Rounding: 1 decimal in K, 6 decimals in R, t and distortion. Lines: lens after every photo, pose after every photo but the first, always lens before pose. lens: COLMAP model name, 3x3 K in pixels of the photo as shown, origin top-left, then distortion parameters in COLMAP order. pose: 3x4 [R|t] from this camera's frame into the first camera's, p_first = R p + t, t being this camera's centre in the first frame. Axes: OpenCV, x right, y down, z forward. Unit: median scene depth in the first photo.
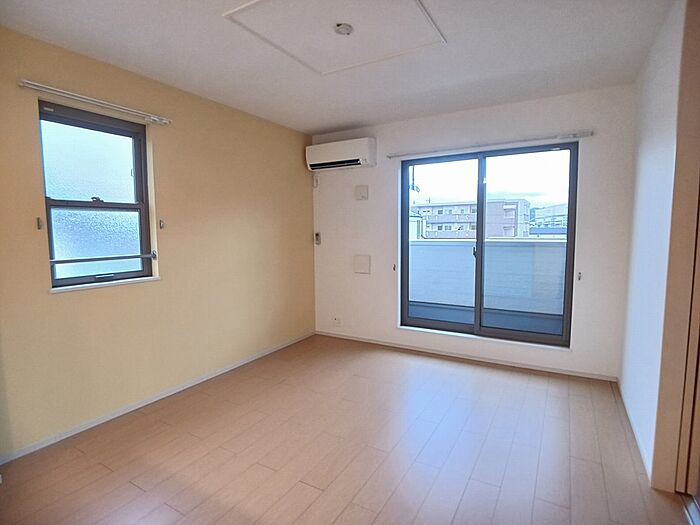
lens RADIAL K [[376.3, 0, 350.0], [0, 376.3, 262.5], [0, 0, 1]] dist [0.028336, -0.000153]
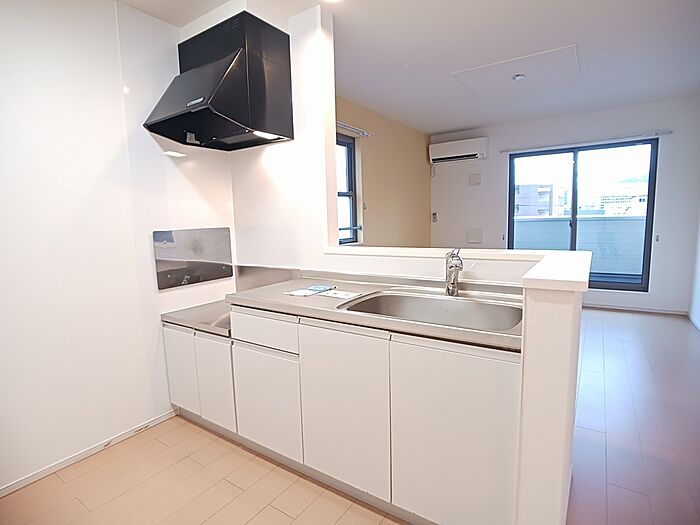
lens RADIAL K [[368.7, 0, 350.0], [0, 368.7, 262.5], [0, 0, 1]] dist [-0.001841, -0.000488]
pose [[0.997933, -0.009286, -0.063585, -0.337722], [0.011744, 0.999194, 0.038390, 0.043633], [0.063178, -0.039058, 0.997238, -0.304677]]
